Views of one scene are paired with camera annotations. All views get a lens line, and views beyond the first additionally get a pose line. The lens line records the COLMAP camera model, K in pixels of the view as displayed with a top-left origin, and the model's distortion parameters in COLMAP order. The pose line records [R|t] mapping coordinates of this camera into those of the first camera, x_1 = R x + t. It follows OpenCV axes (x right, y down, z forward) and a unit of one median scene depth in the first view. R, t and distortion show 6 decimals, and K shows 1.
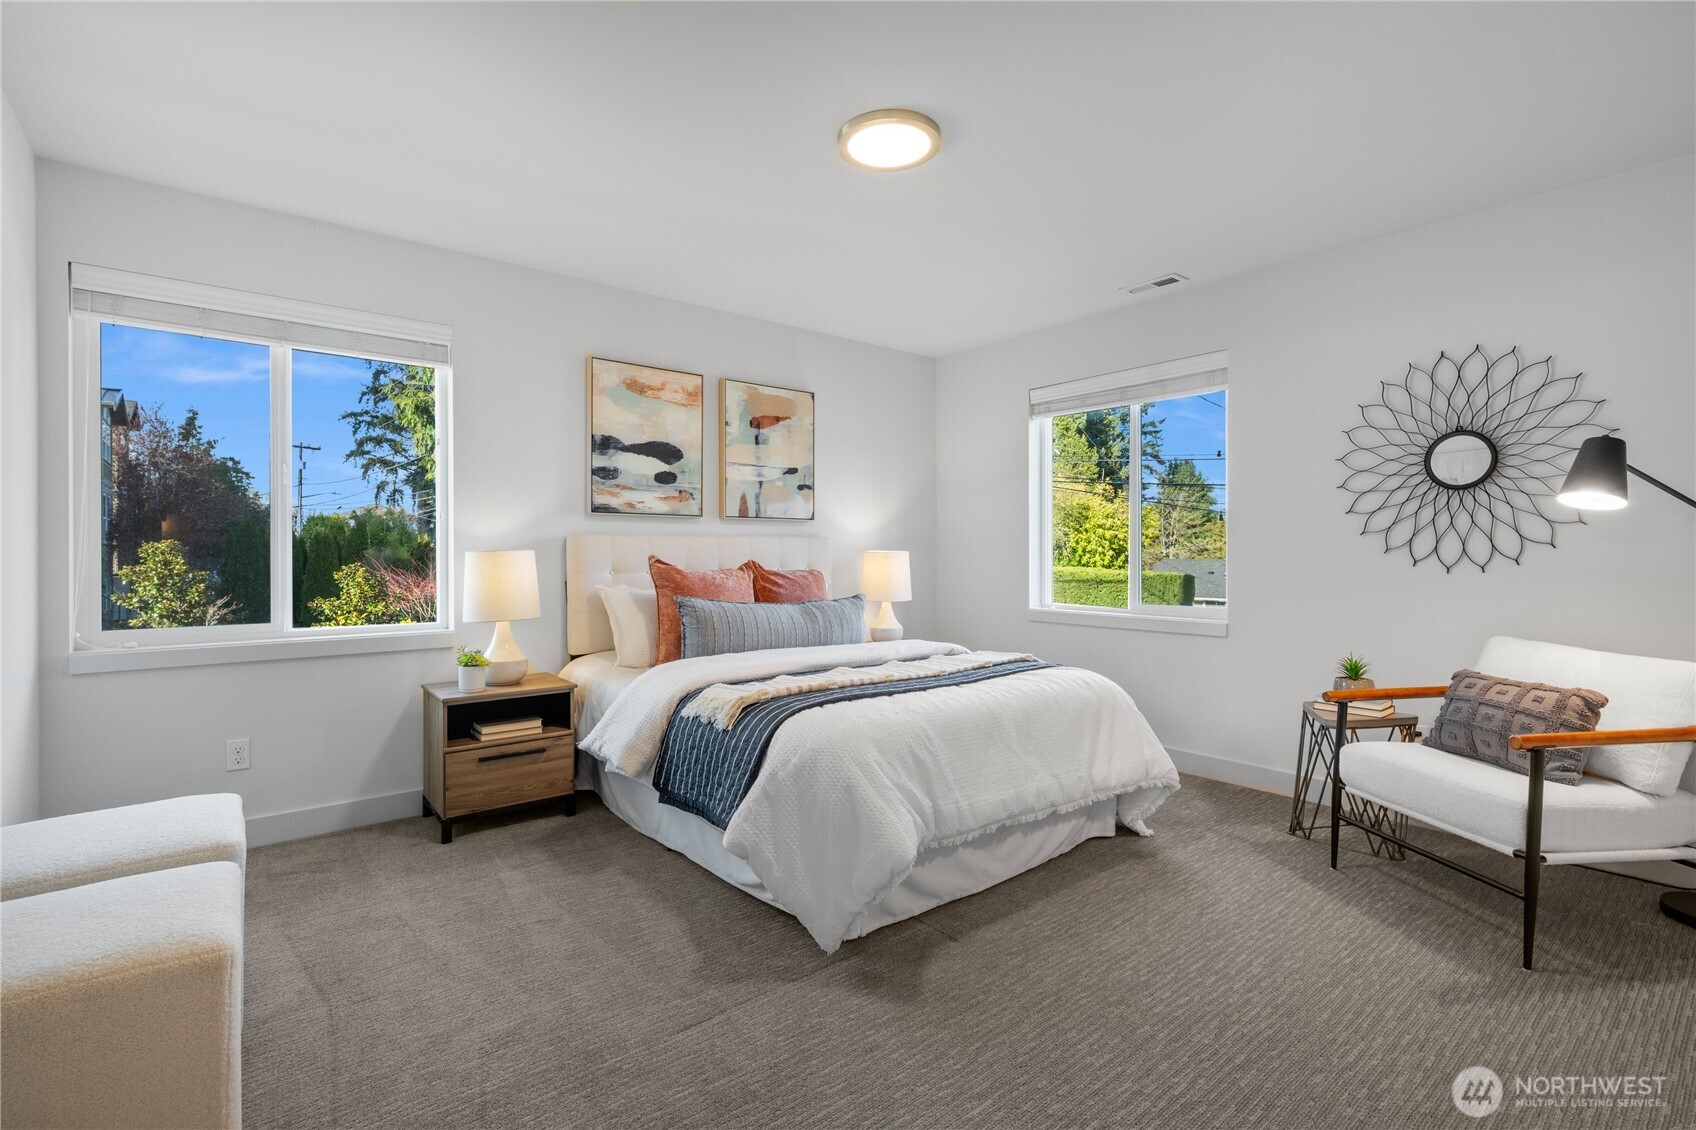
lens RADIAL K [[737.9, 0, 847.3], [0, 737.9, 563.7], [0, 0, 1]] dist [0.000560, 0.000100]
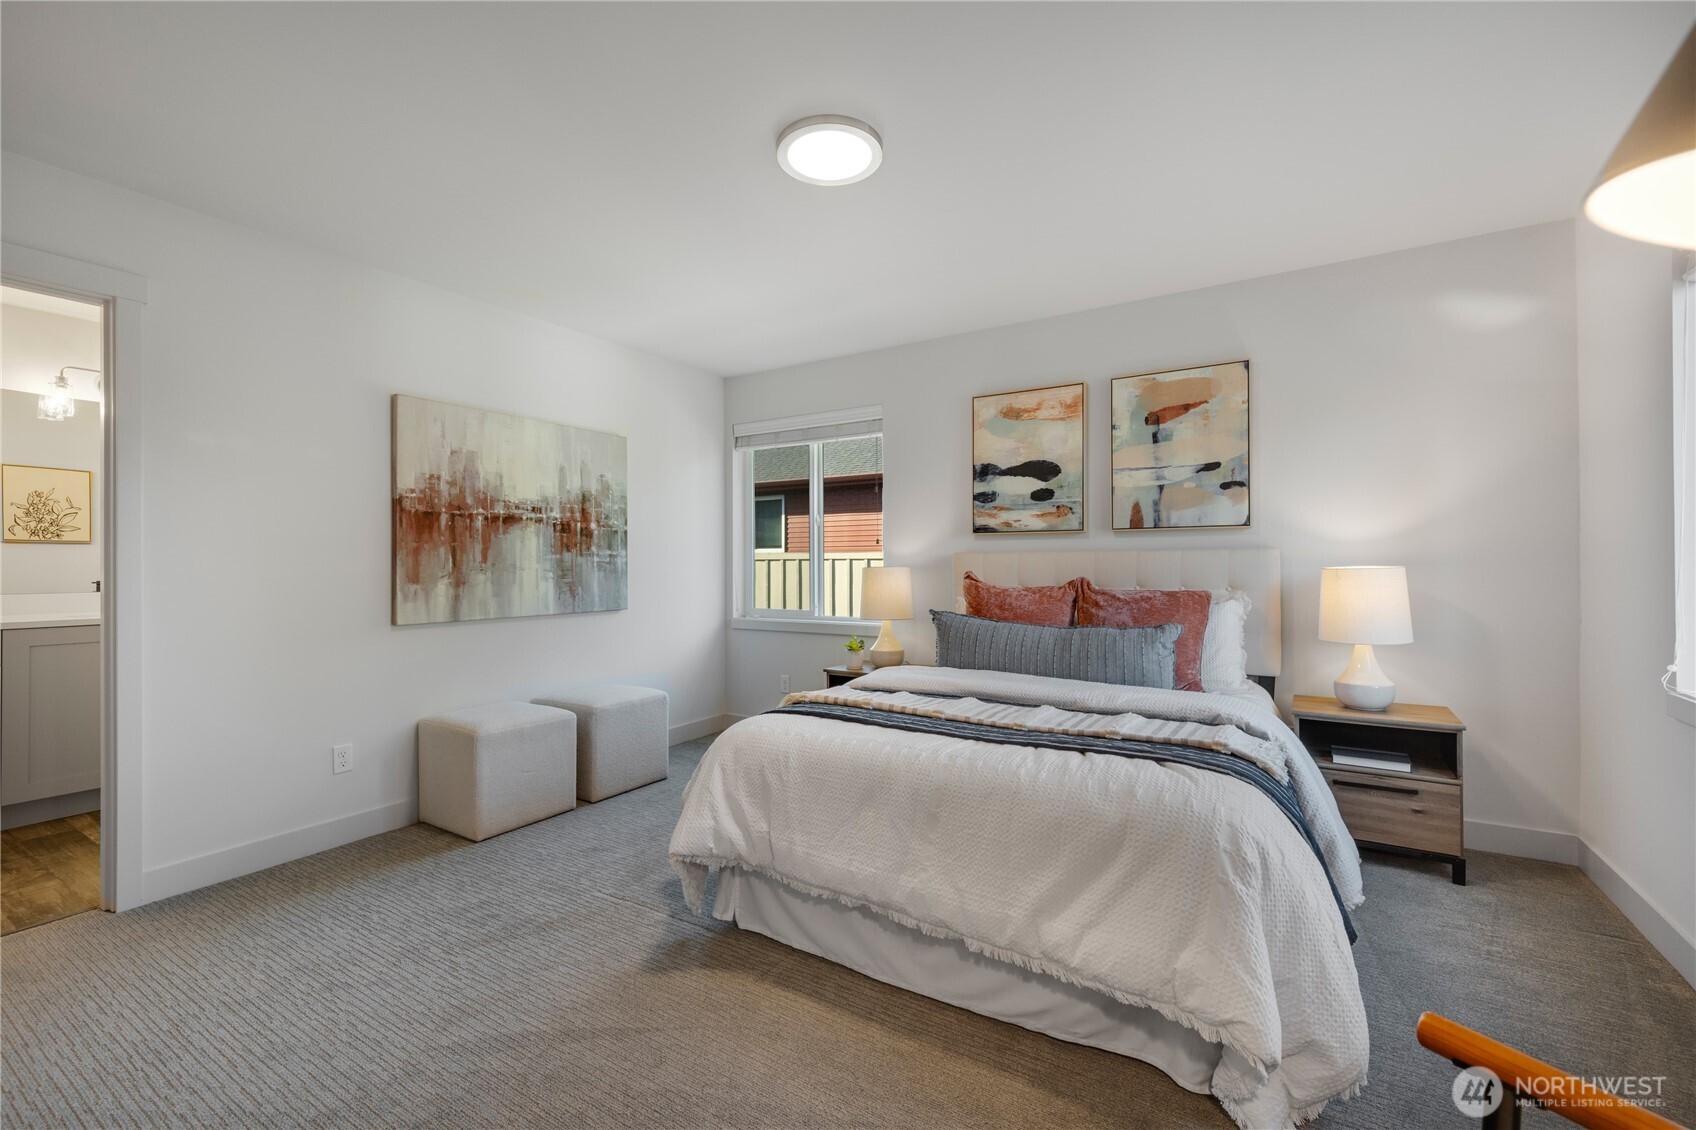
lens RADIAL K [[685.5, 0, 845.9], [0, 685.5, 559.6], [0, 0, 1]] dist [0.000637, 0.000100]
pose [[0.356823, -0.007649, -0.934141, 0.536456], [-0.011290, 0.999858, -0.012499, -0.012339], [0.934104, 0.015006, 0.356686, 0.410268]]
